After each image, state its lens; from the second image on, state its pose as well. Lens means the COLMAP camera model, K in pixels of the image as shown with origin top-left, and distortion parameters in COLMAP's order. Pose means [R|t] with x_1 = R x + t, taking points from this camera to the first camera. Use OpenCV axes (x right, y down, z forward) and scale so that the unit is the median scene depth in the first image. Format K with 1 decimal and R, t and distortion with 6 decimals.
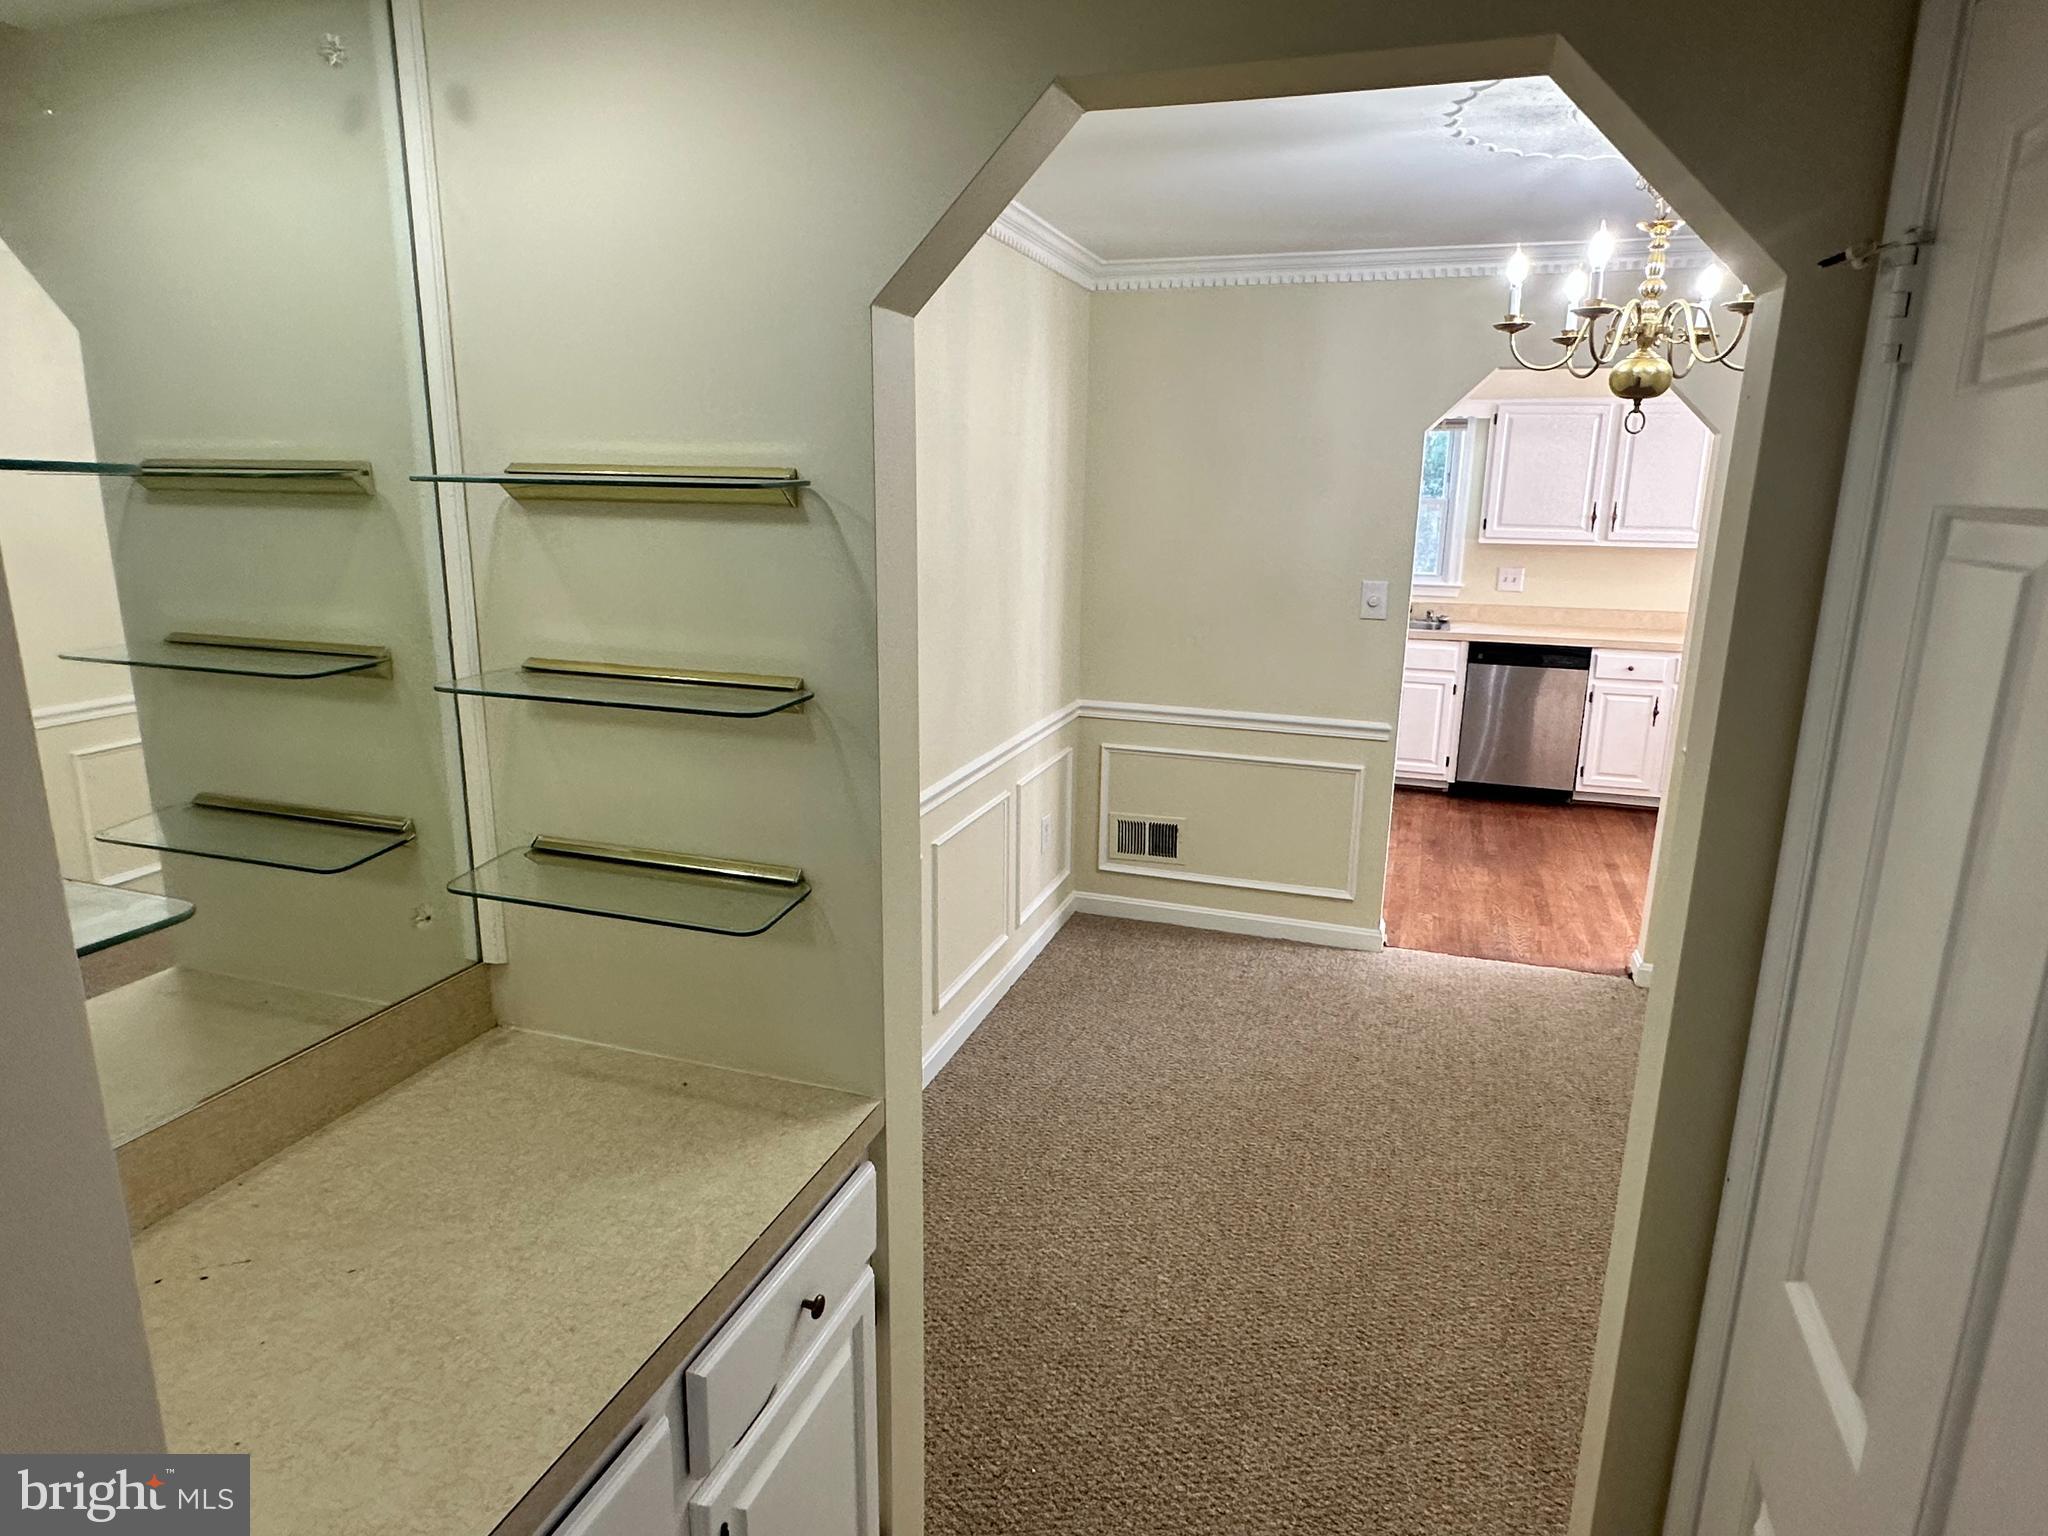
lens RADIAL K [[1205.4, 0, 1021.9], [0, 1205.4, 776.5], [0, 0, 1]] dist [0.003142, 0.001648]
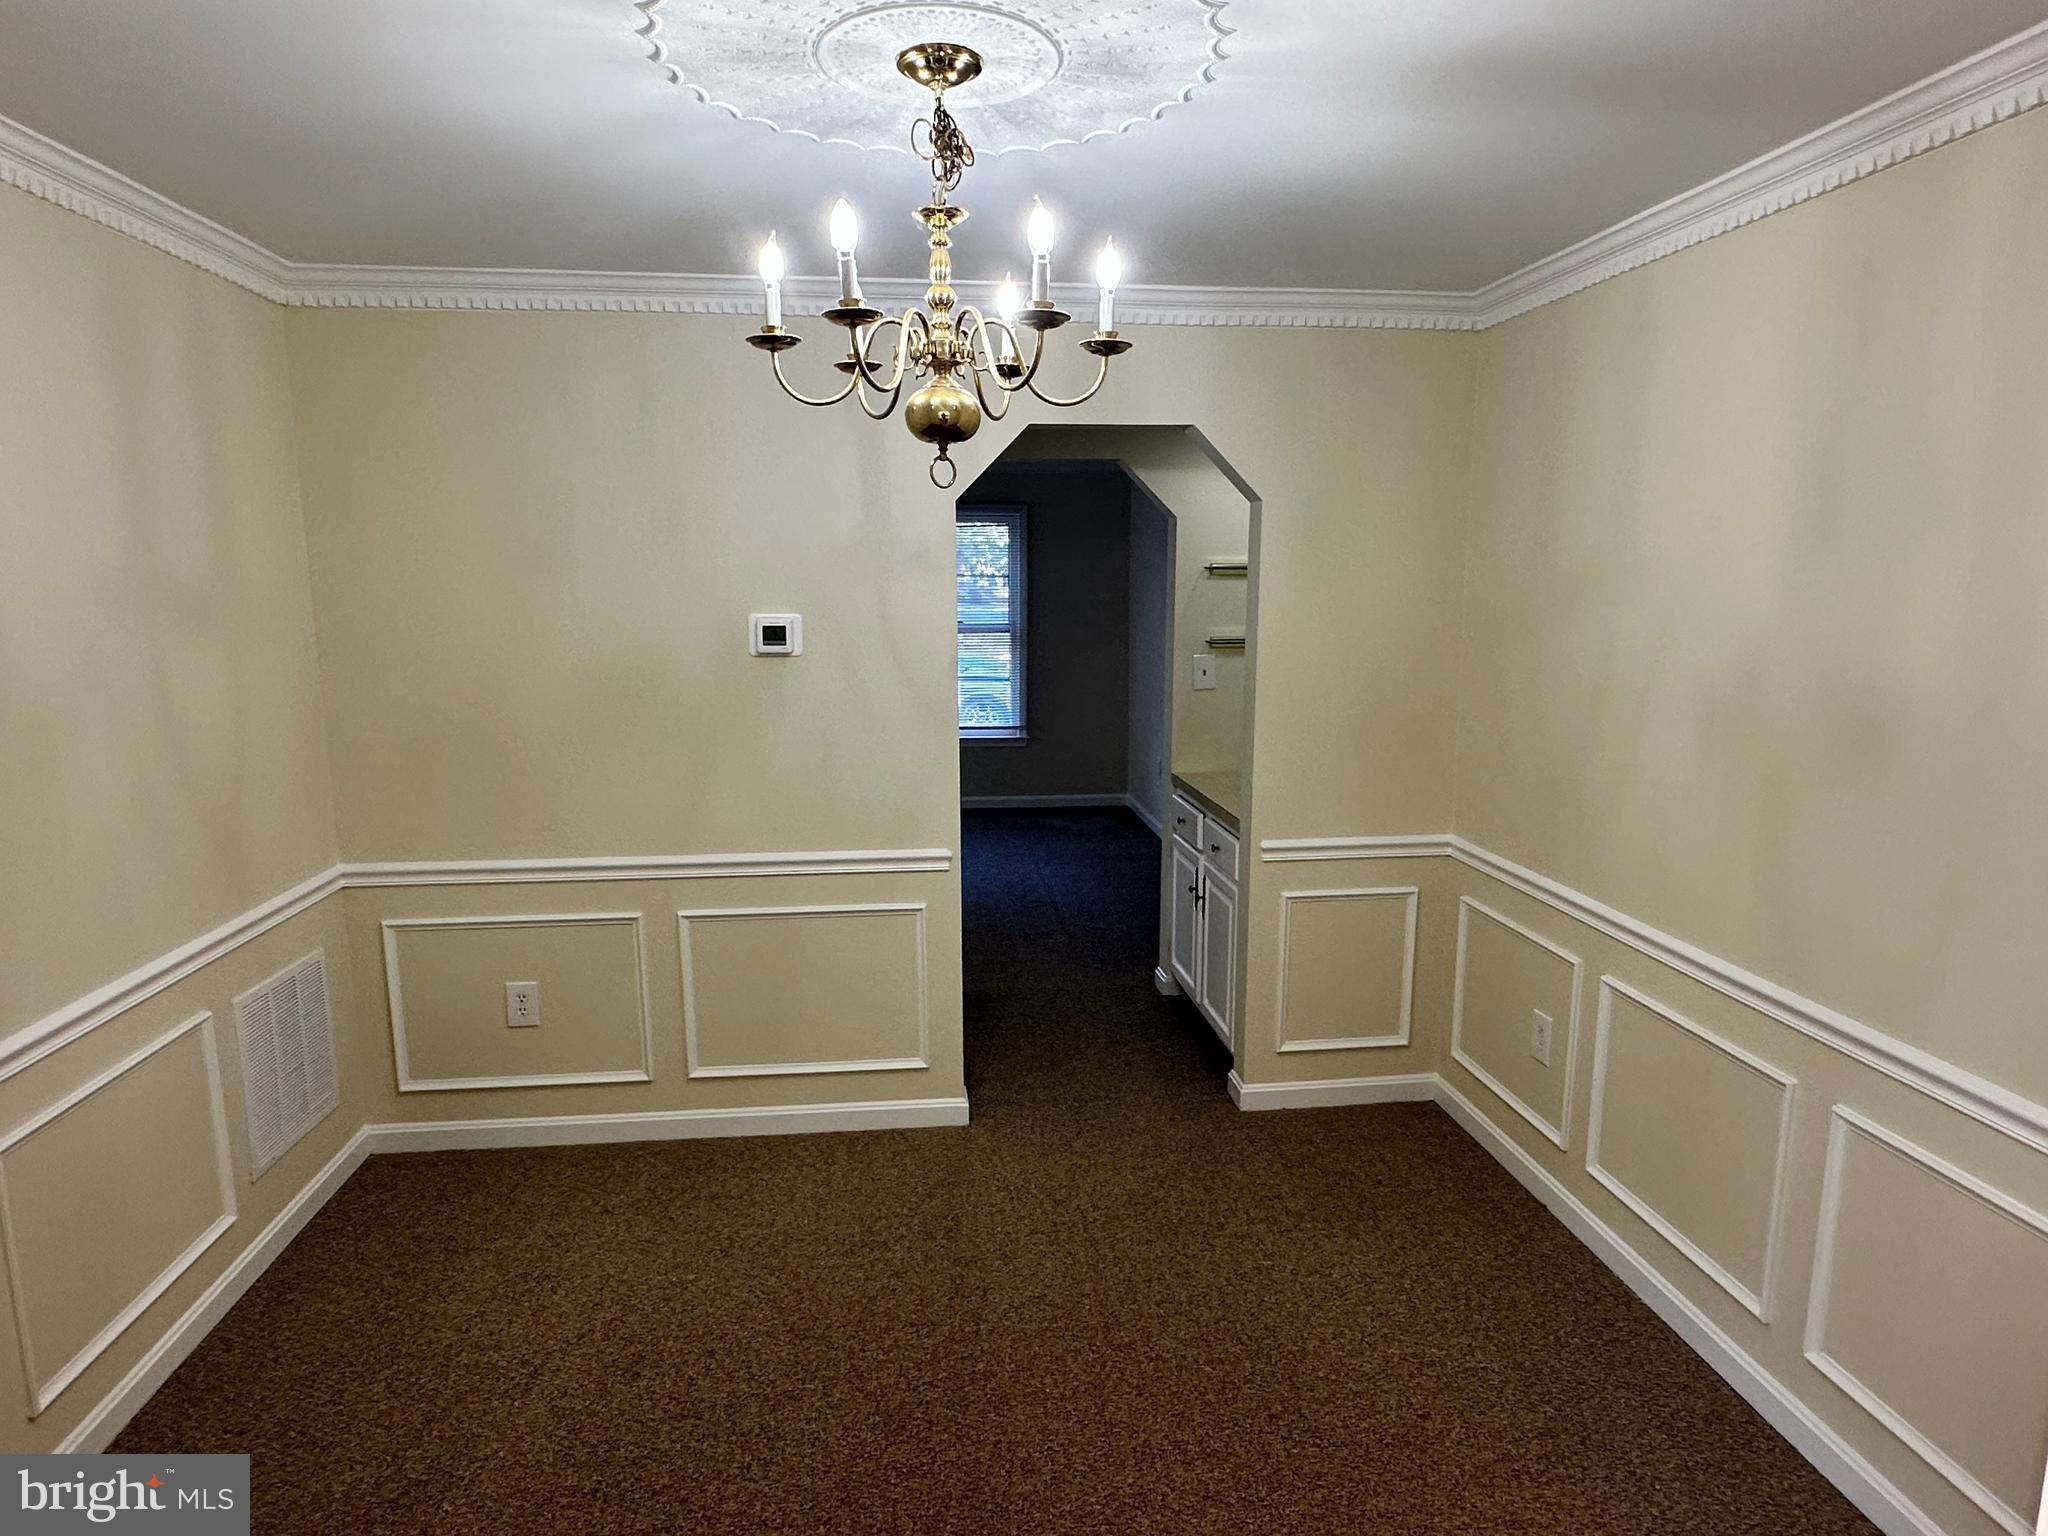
lens RADIAL K [[1205.4, 0, 1021.9], [0, 1205.4, 776.5], [0, 0, 1]] dist [0.003142, 0.001648]
pose [[0.907908, -0.082622, 0.410947, 0.227397], [0.112749, 0.992386, -0.049574, -0.062312], [-0.403722, 0.091342, 0.910310, 0.311730]]
